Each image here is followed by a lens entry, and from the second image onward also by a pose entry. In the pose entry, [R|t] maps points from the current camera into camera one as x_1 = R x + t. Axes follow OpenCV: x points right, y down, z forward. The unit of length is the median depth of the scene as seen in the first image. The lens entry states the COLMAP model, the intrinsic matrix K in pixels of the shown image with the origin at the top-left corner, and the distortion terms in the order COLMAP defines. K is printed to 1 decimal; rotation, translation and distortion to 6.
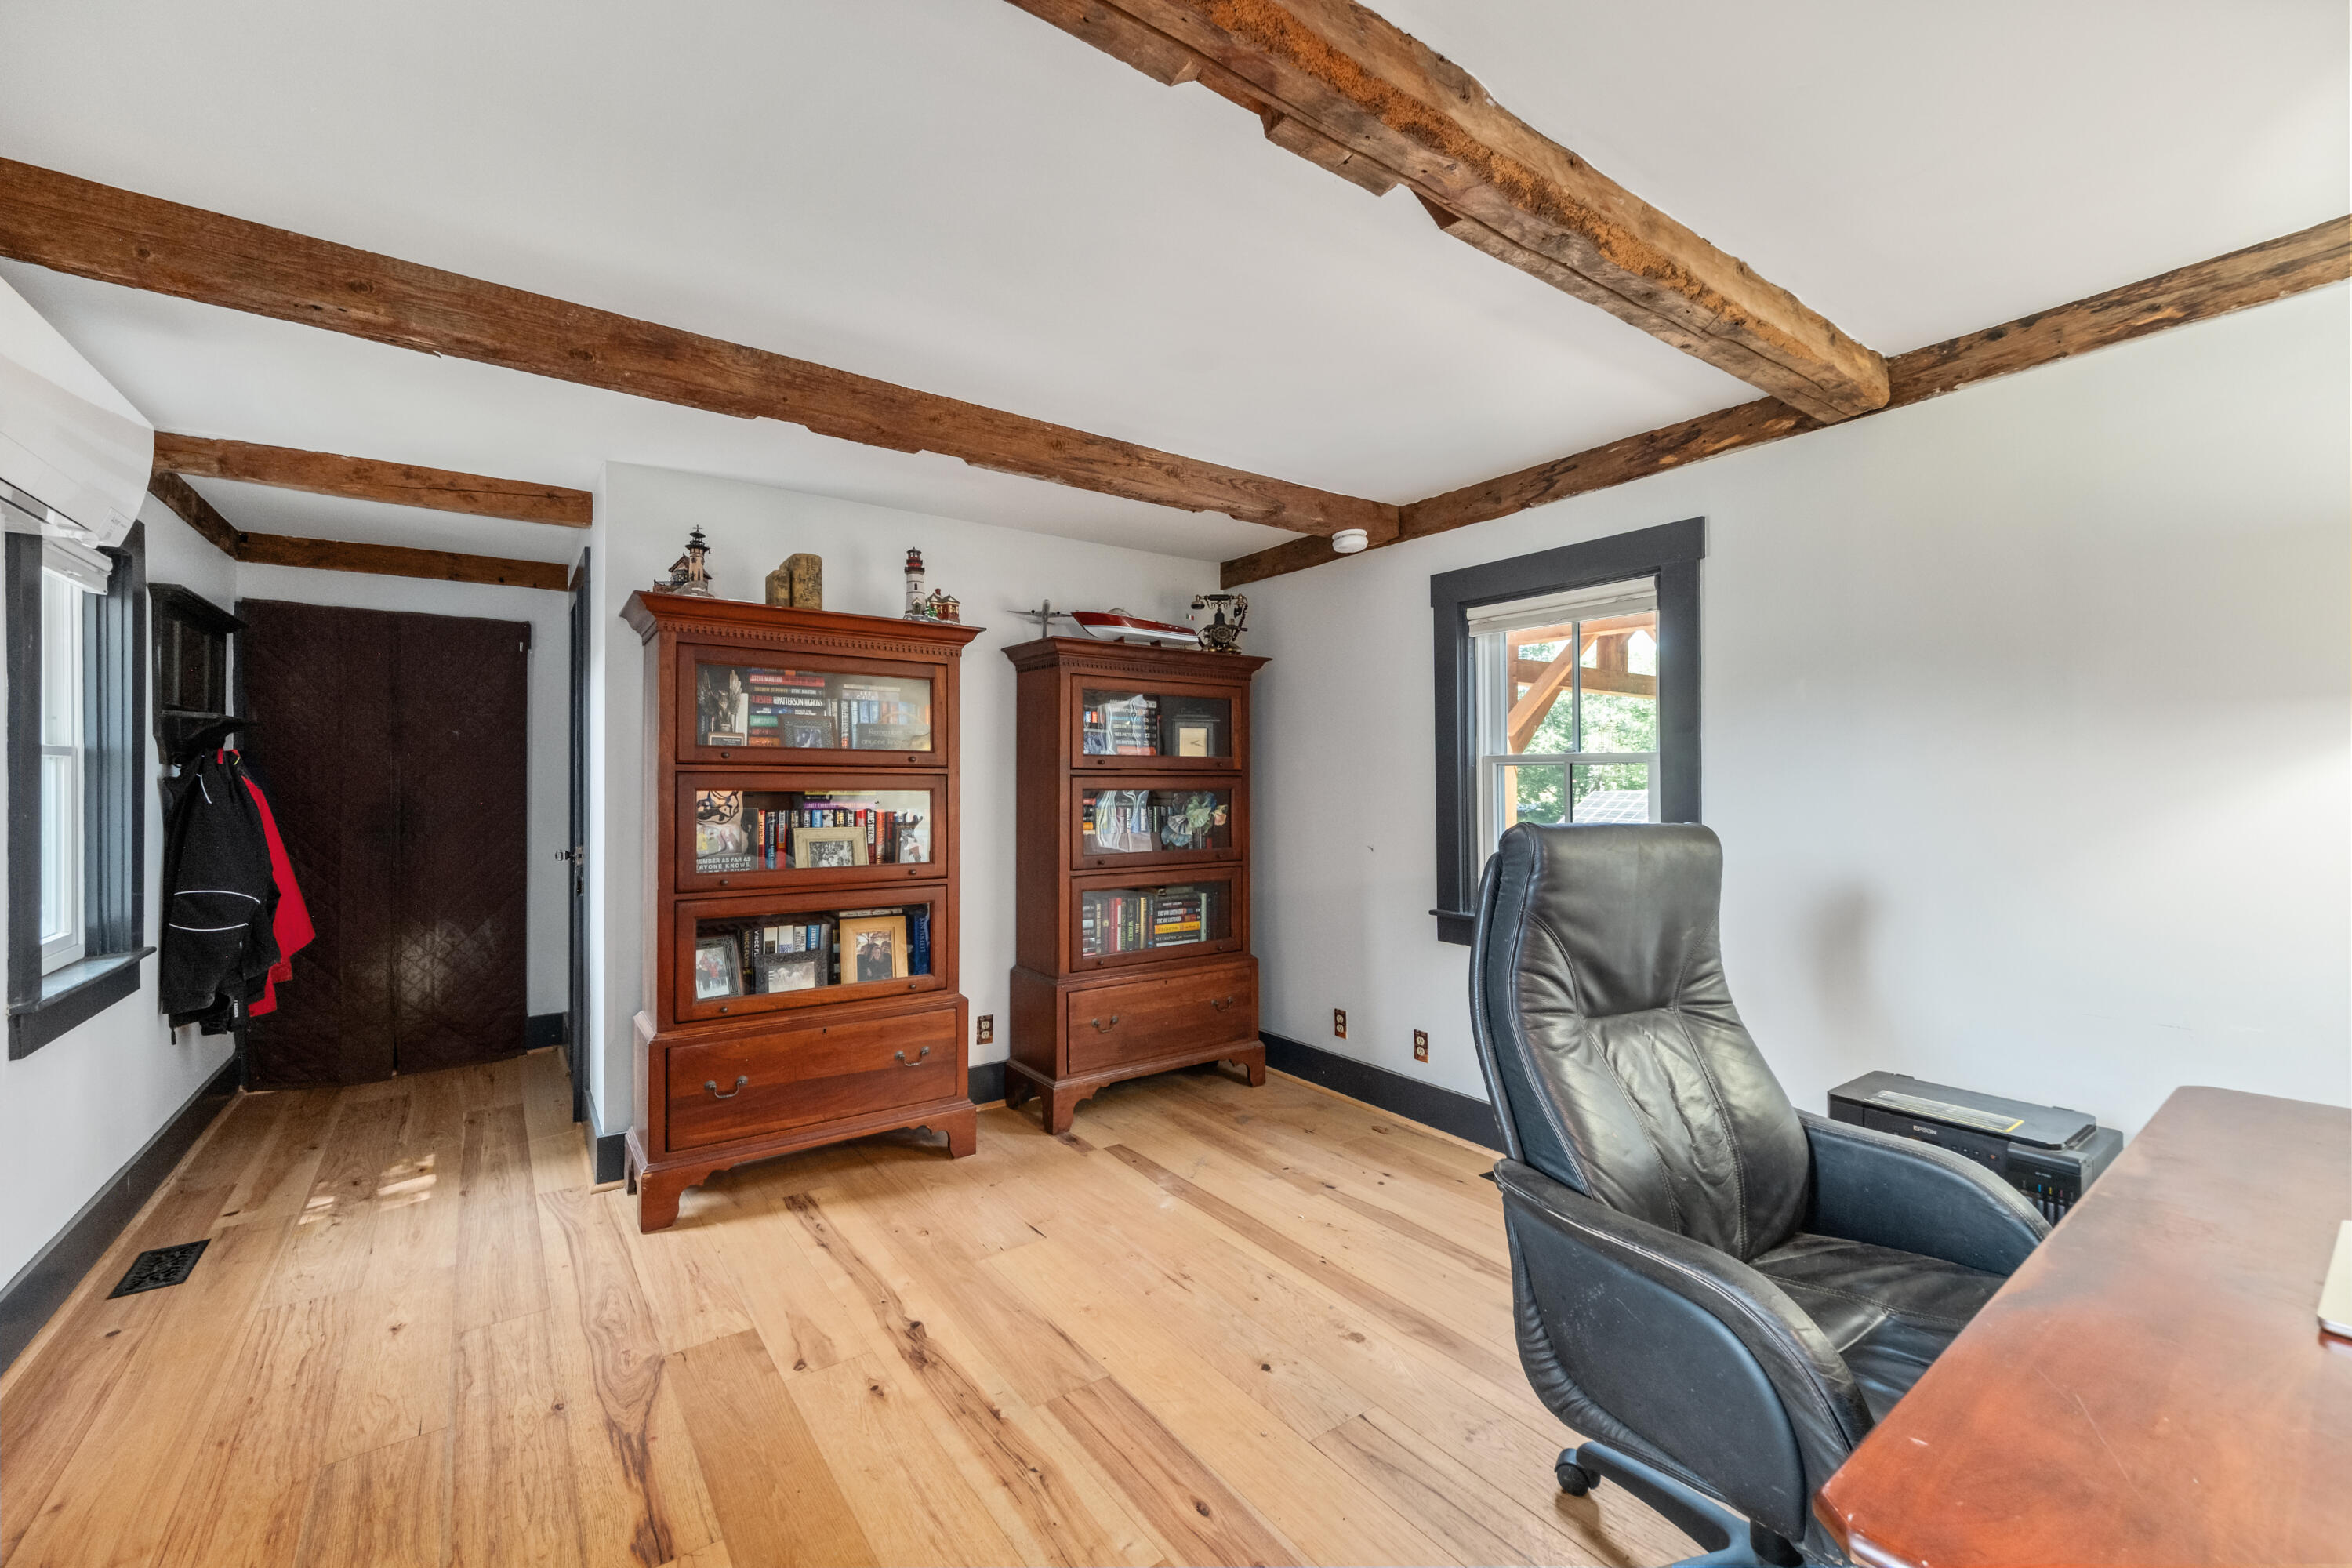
lens RADIAL K [[926.1, 0, 1162.4], [0, 926.1, 780.6], [0, 0, 1]] dist [0.001491, 0.000106]
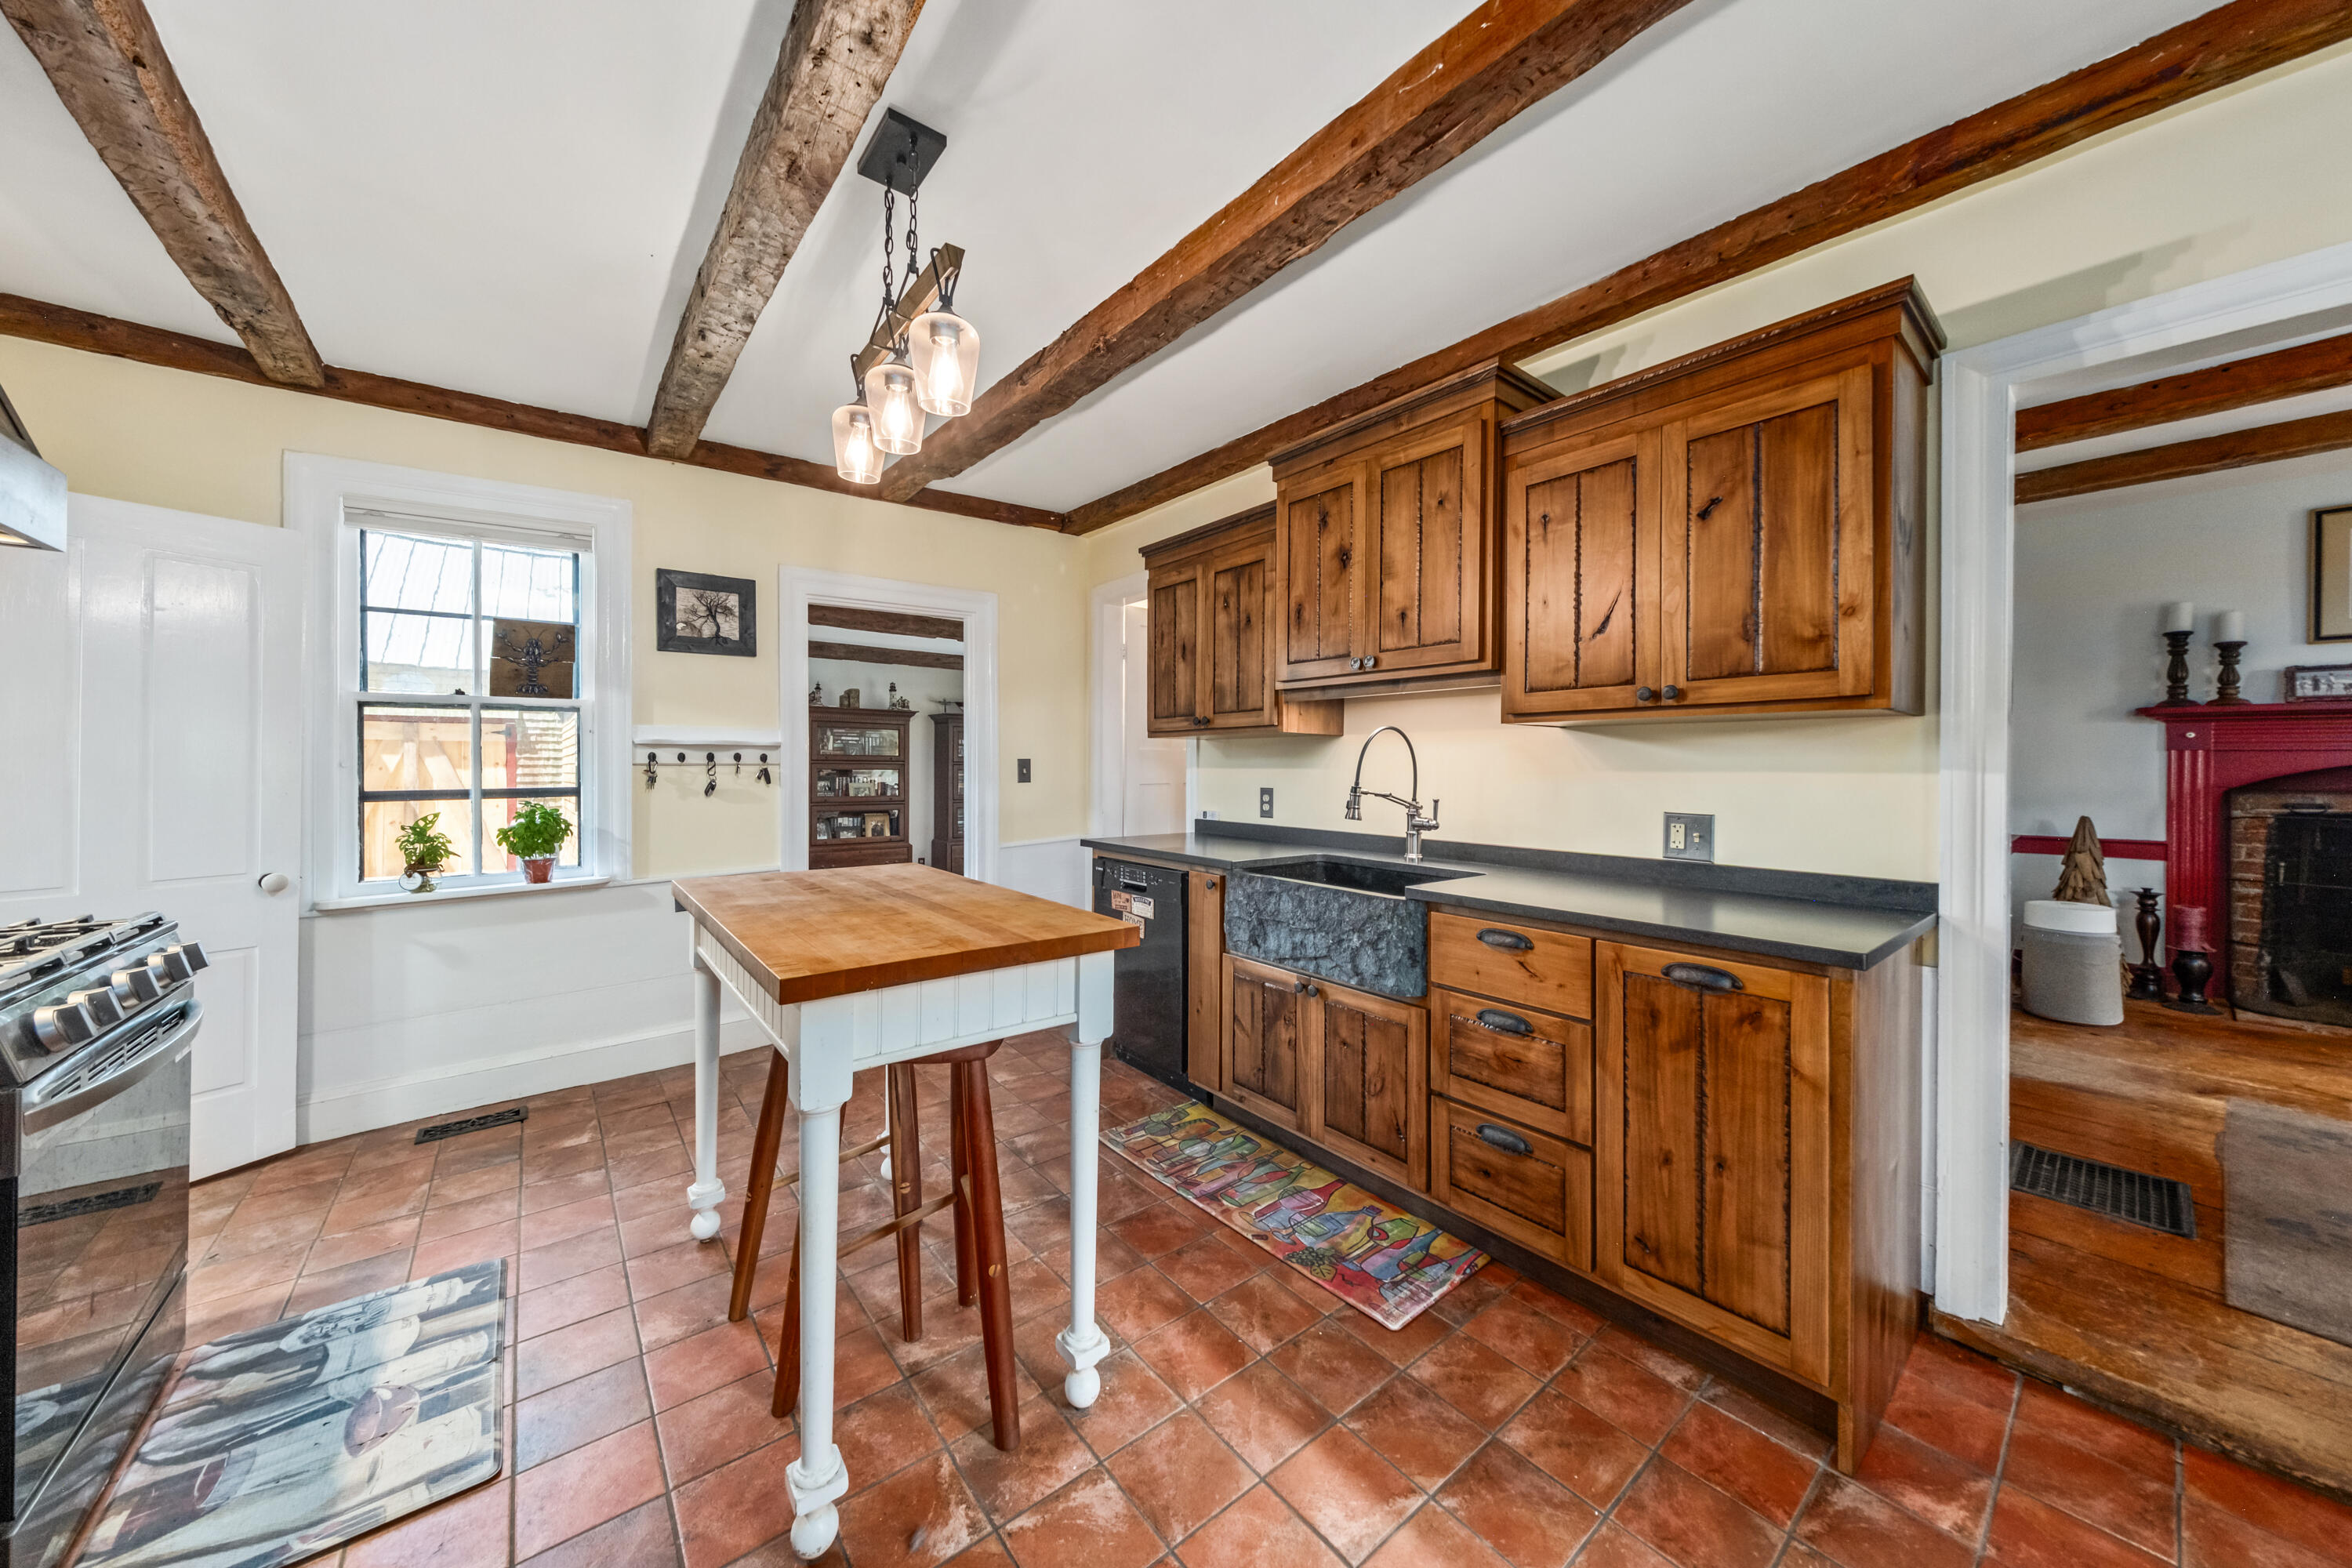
lens RADIAL K [[806.0, 0, 1192.1], [0, 806.0, 777.1], [0, 0, 1]] dist [0.010886, -0.000414]
pose [[0.995472, 0.002591, 0.095022, 0.410744], [-0.002602, 0.999997, -0.000005, 0.030203], [-0.095022, -0.000242, 0.995475, -1.546670]]
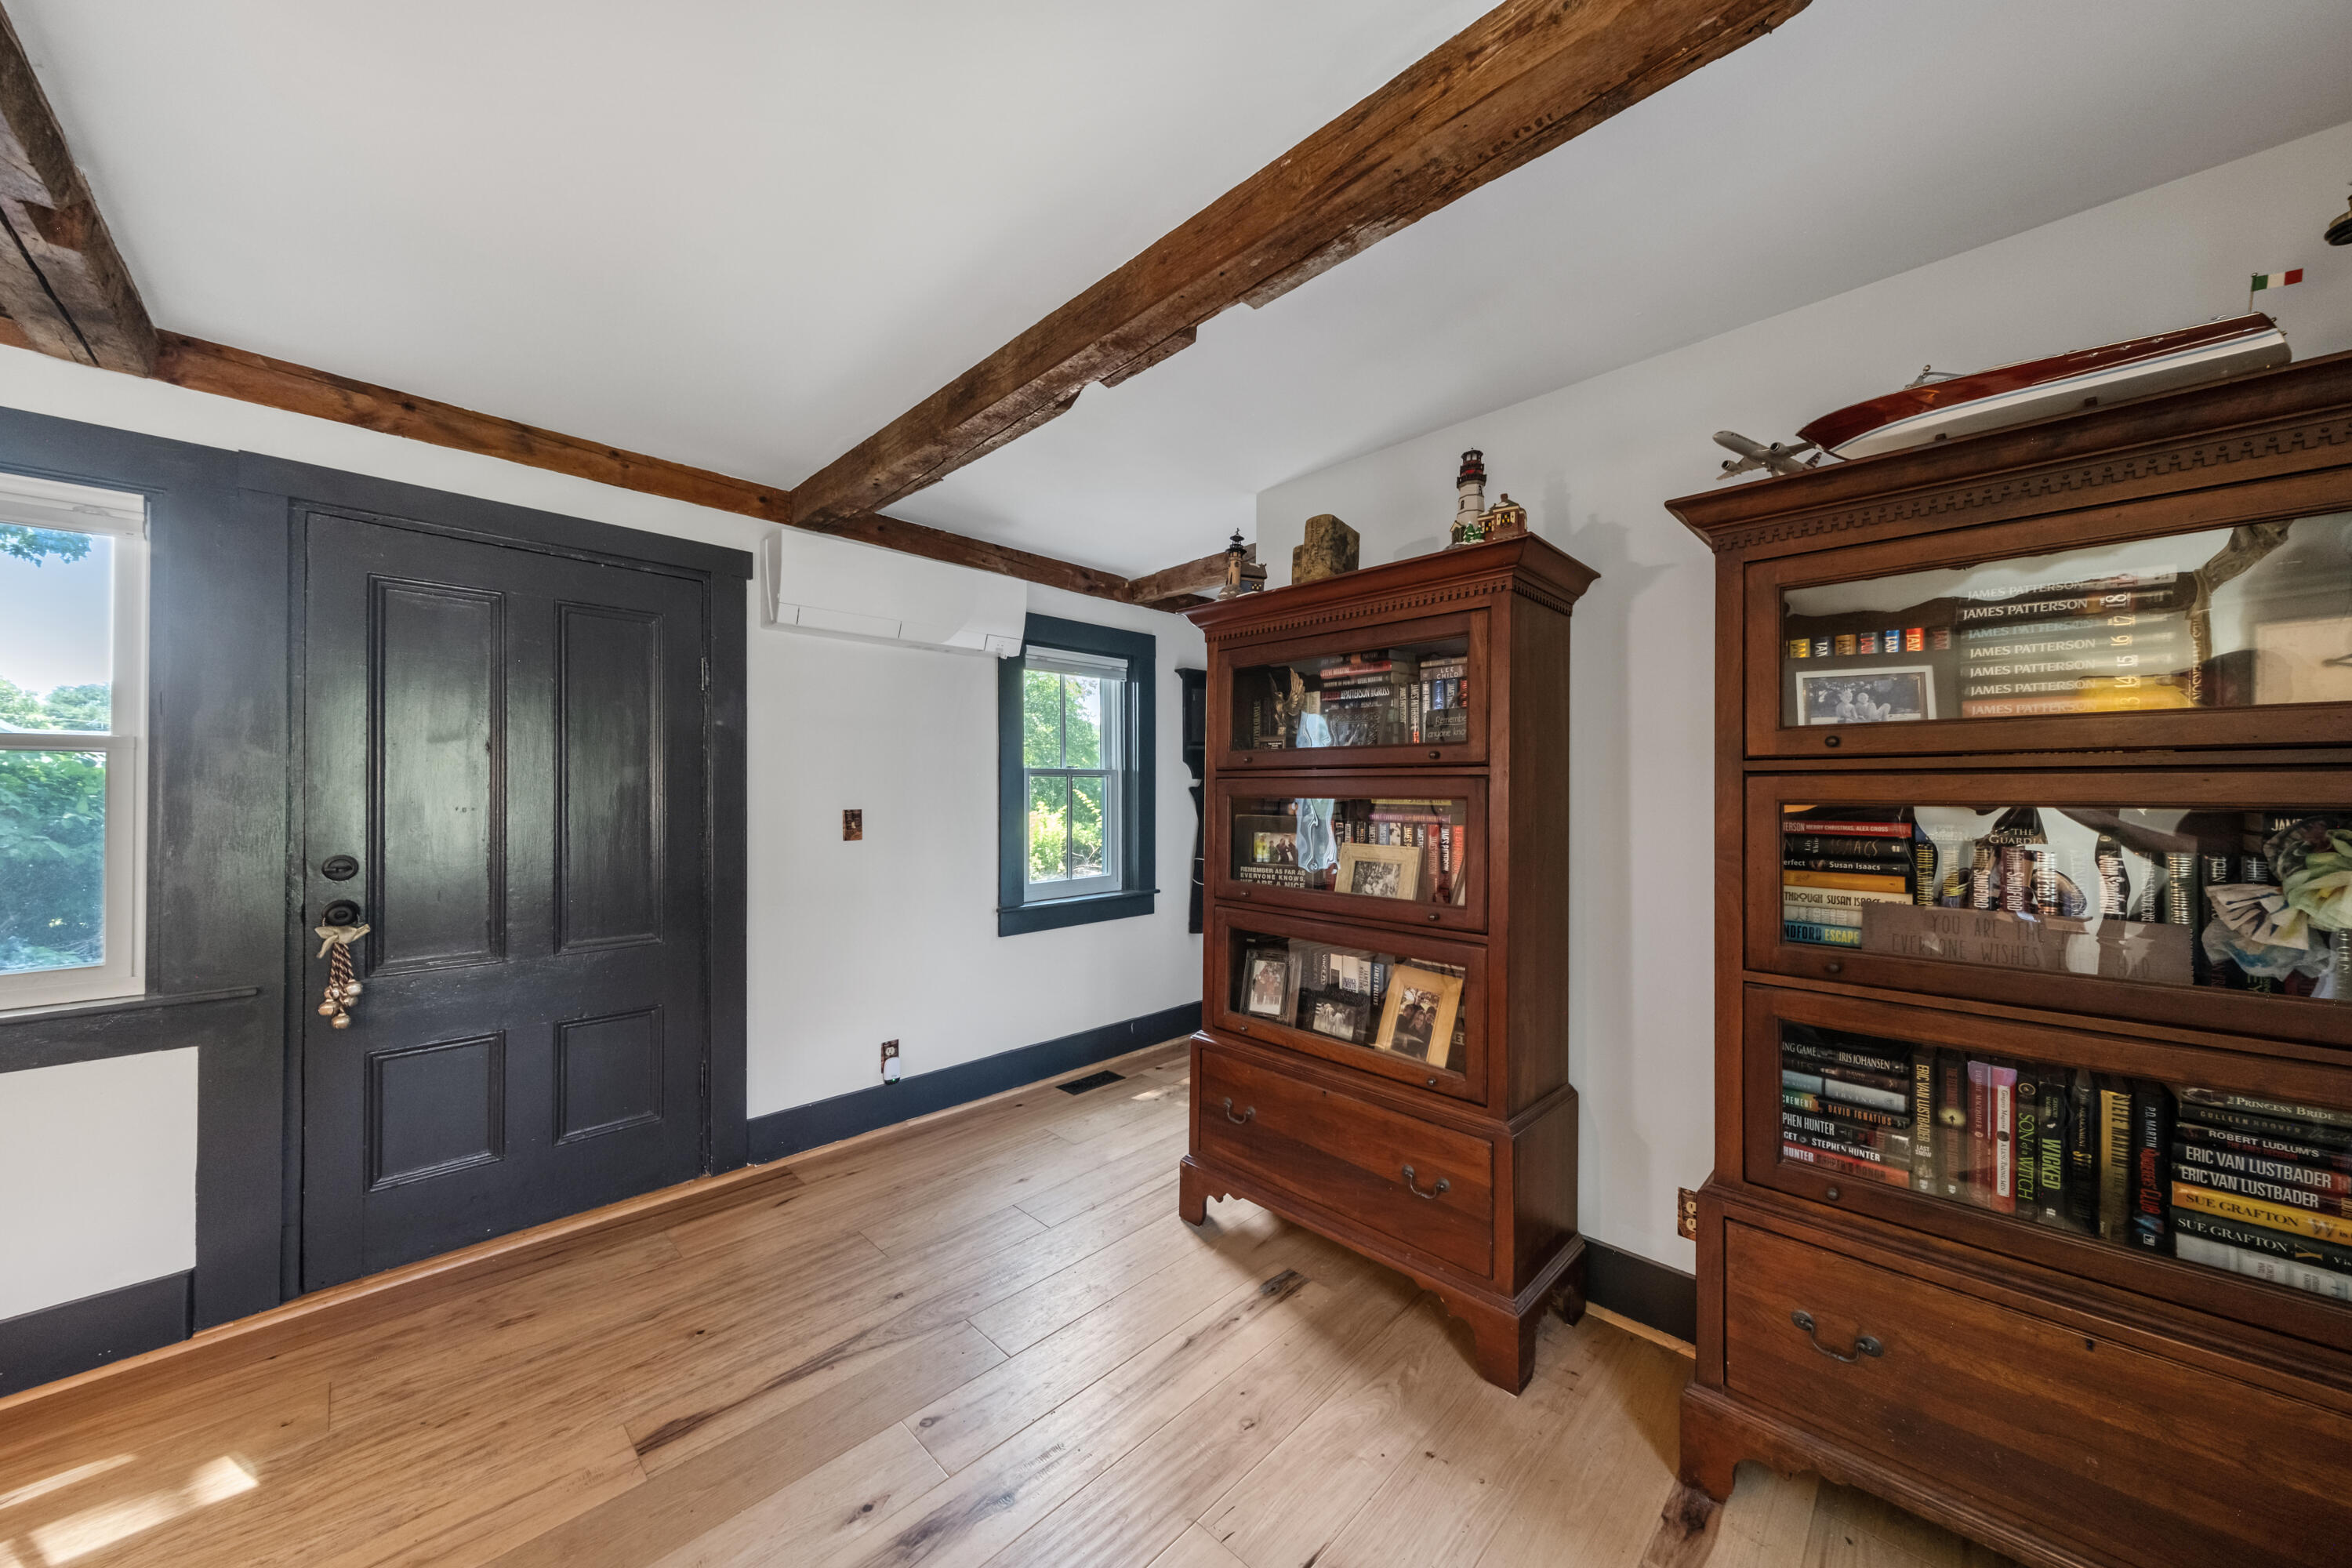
lens RADIAL K [[806.0, 0, 1174.7], [0, 806.0, 787.7], [0, 0, 1]] dist [0.010886, -0.000414]
pose [[0.193528, -0.003240, -0.981089, 0.287188], [0.003238, 0.999991, -0.002664, 0.002647], [0.981089, -0.002661, 0.193537, 0.690975]]
